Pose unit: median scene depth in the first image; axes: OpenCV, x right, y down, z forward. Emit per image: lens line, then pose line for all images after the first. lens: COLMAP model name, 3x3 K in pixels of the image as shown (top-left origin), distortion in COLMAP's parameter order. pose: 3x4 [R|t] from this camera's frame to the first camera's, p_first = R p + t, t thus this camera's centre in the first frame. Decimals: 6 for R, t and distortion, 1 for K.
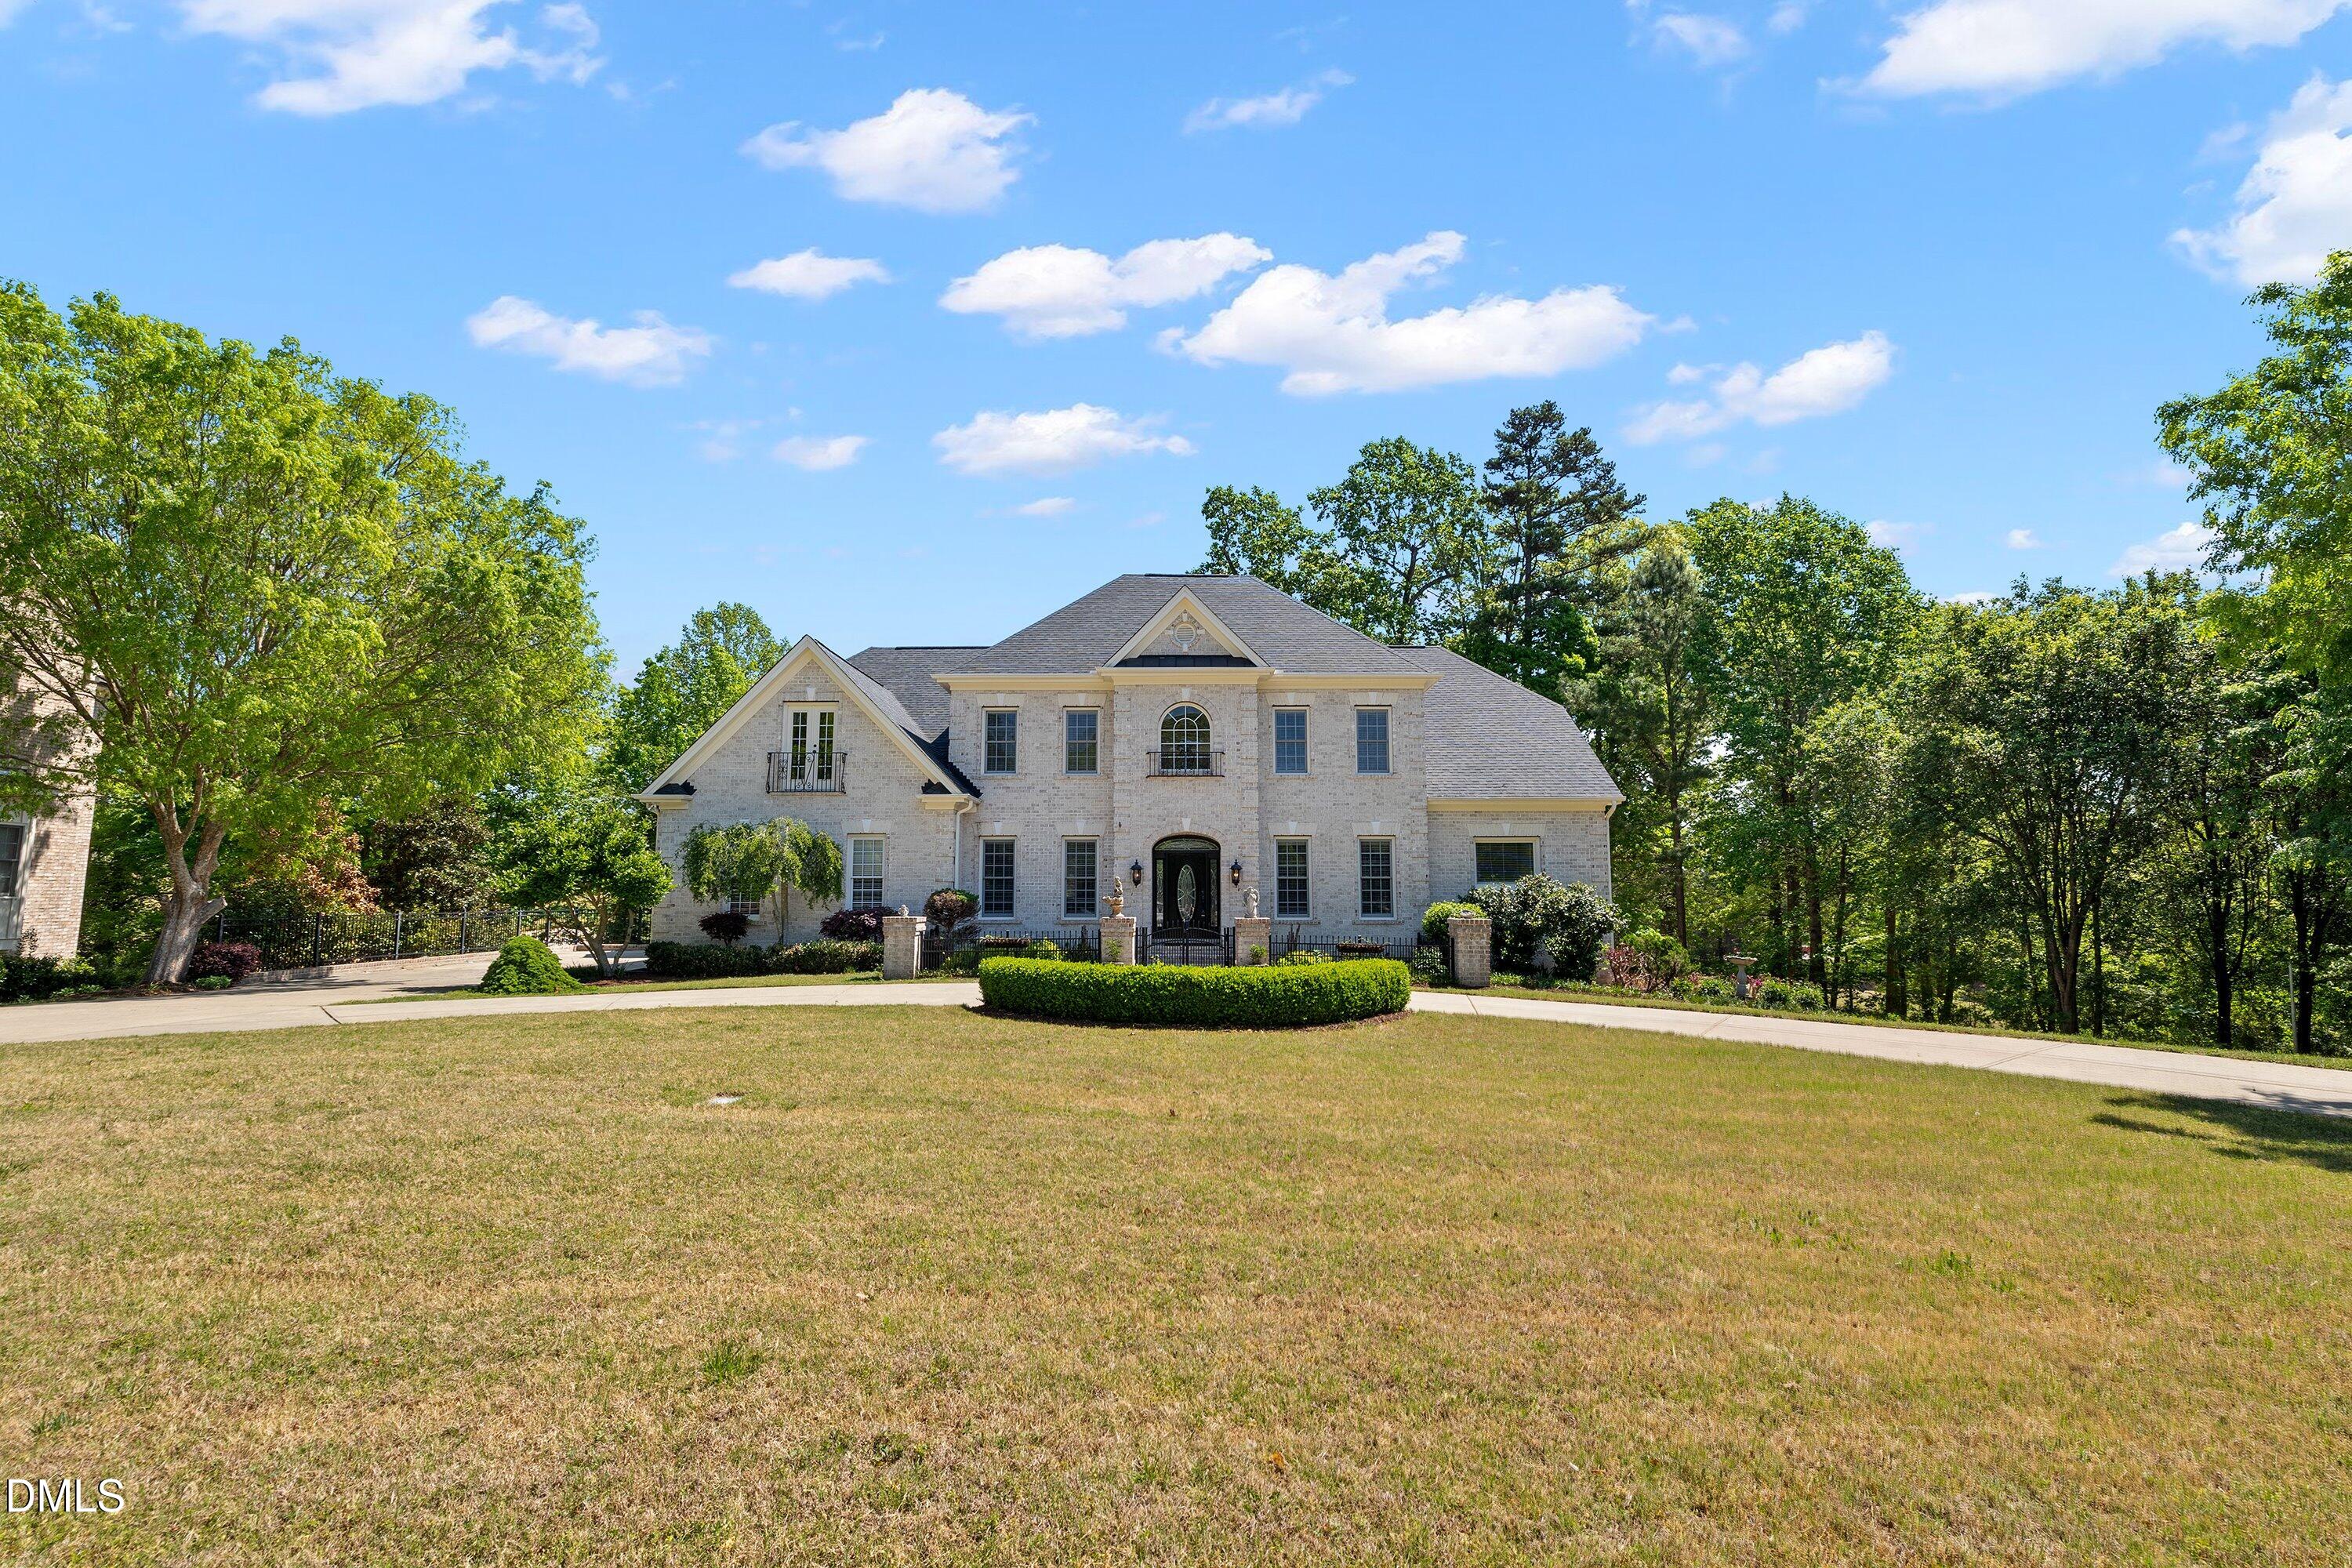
lens RADIAL K [[1007.6, 0, 1163.3], [0, 1007.6, 781.9], [0, 0, 1]] dist [-0.021160, 0.032271]
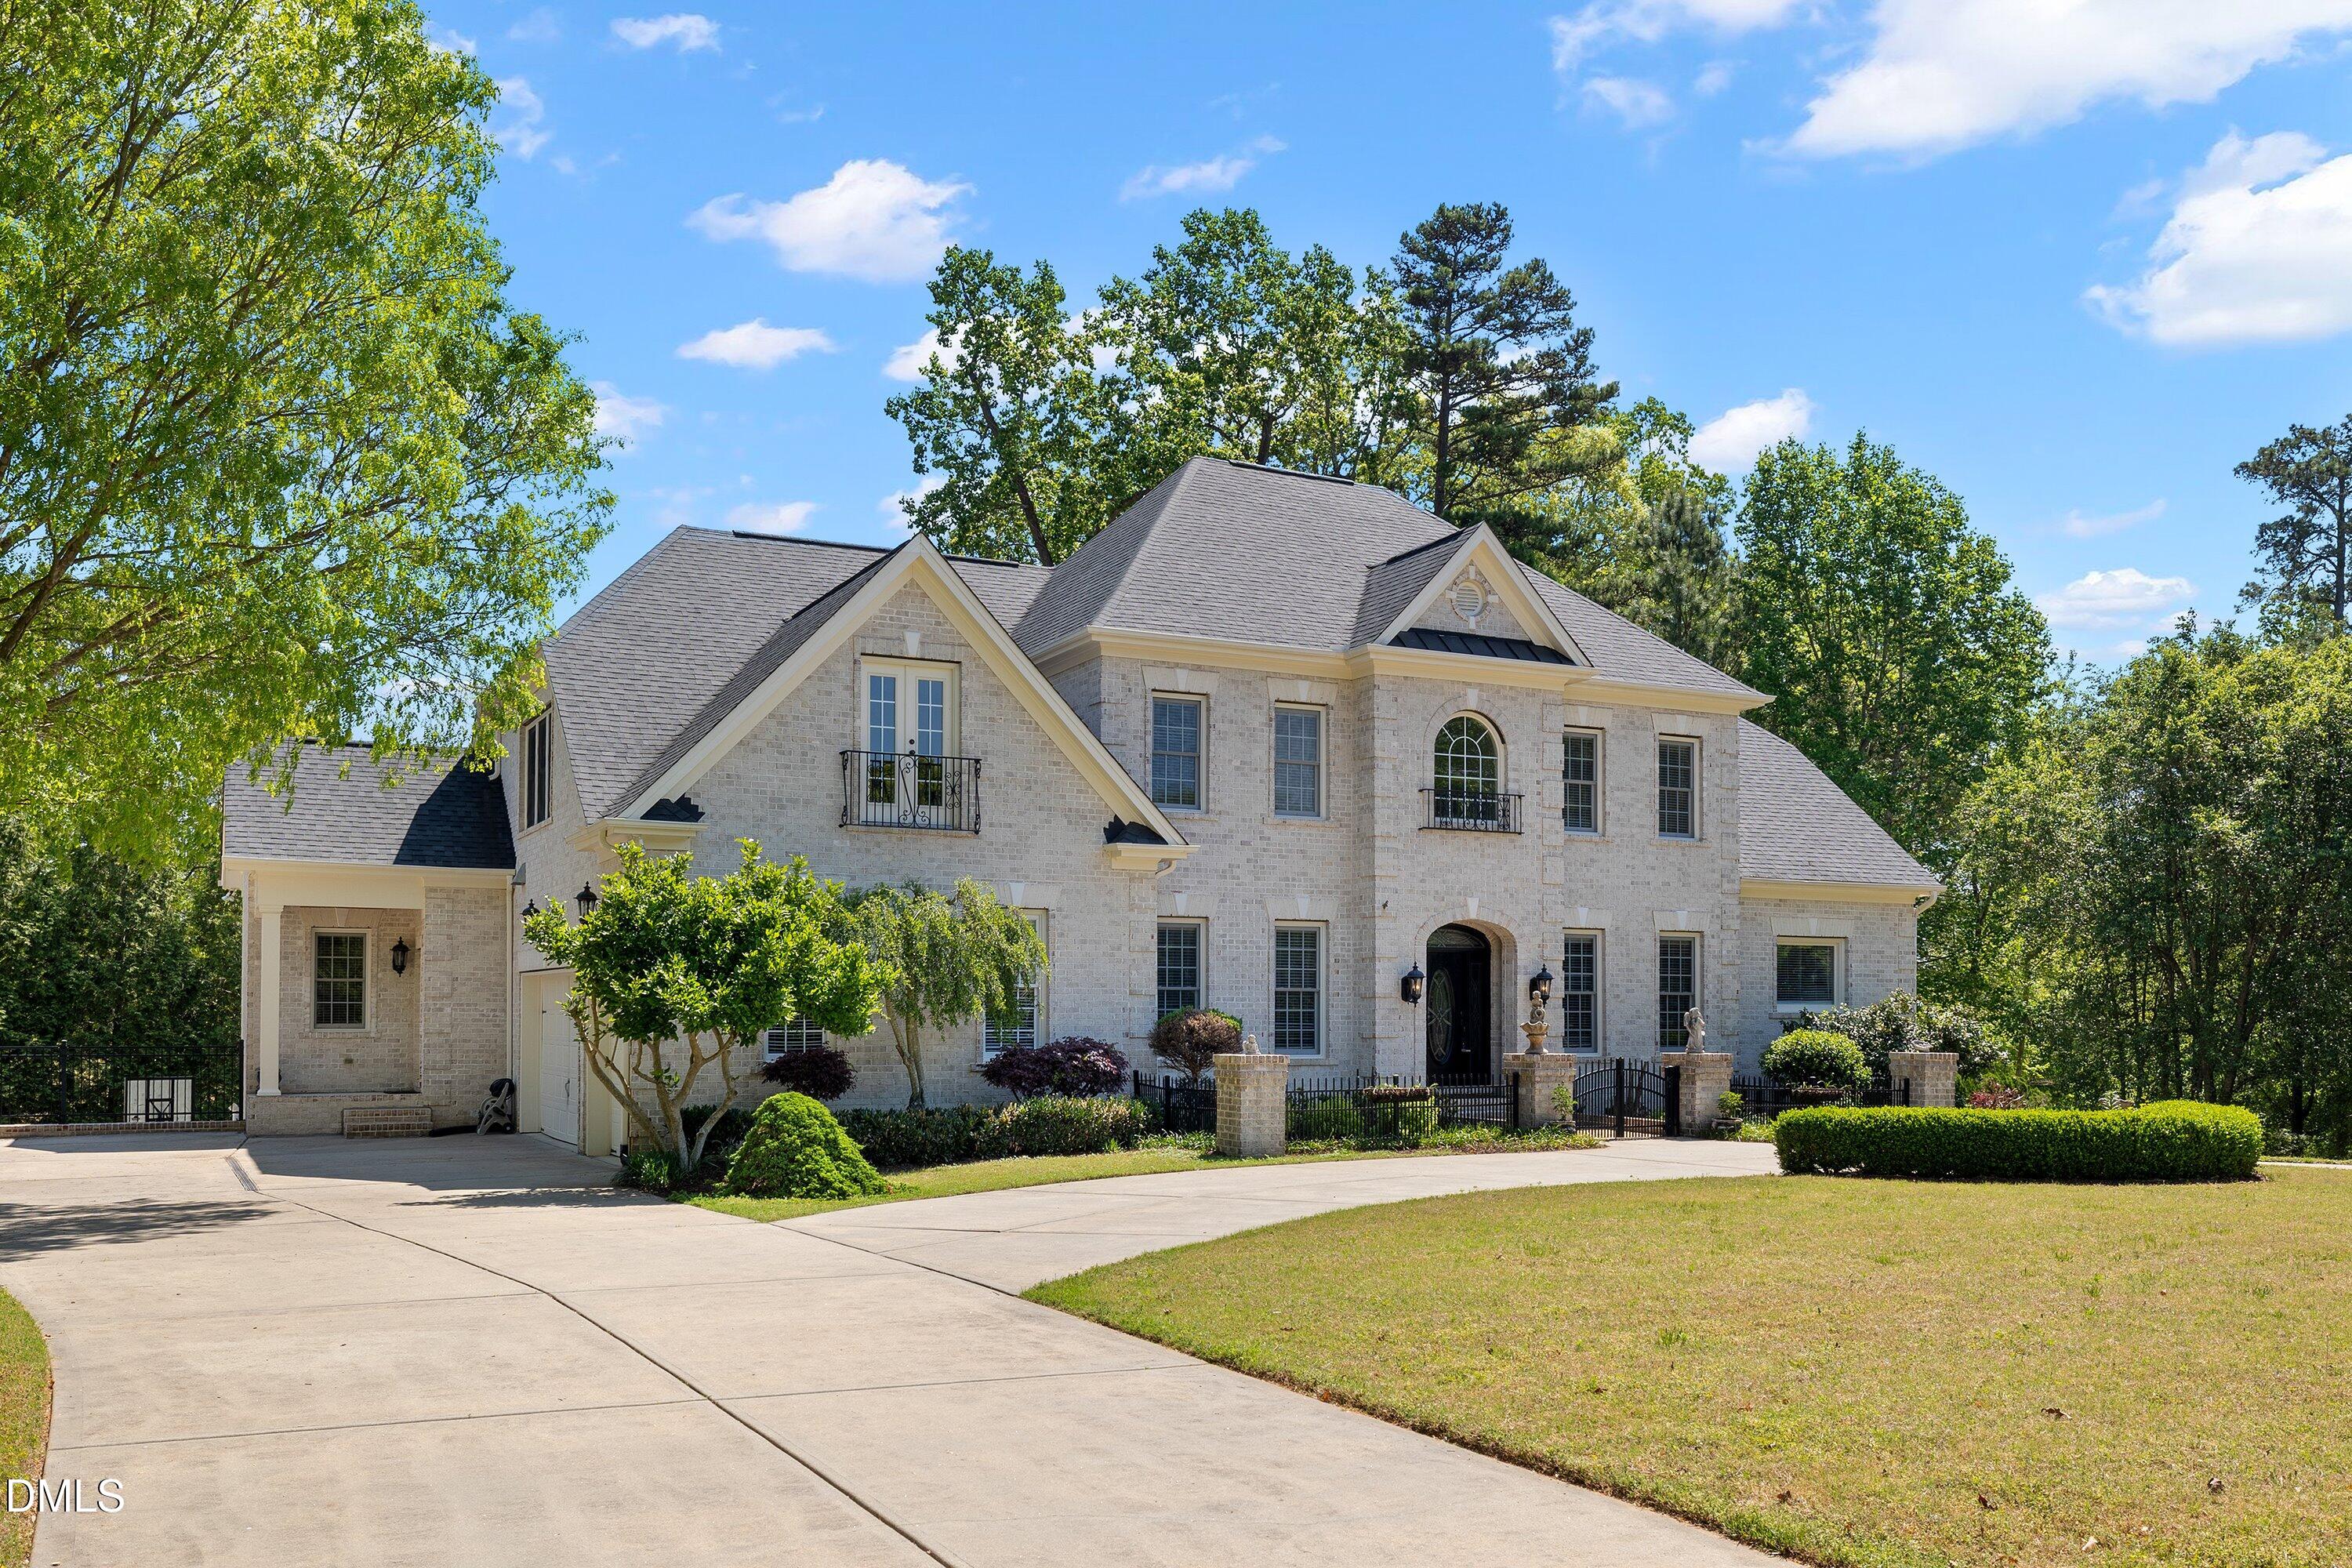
lens RADIAL K [[1995.8, 0, 1139.4], [0, 1995.8, 1003.3], [0, 0, 1]] dist [-0.008278, 0.003645]
pose [[0.886948, 0.006338, 0.461826, -0.728623], [-0.055055, 0.994228, 0.092090, -0.001823], [-0.458577, -0.107105, 0.882177, -0.015119]]
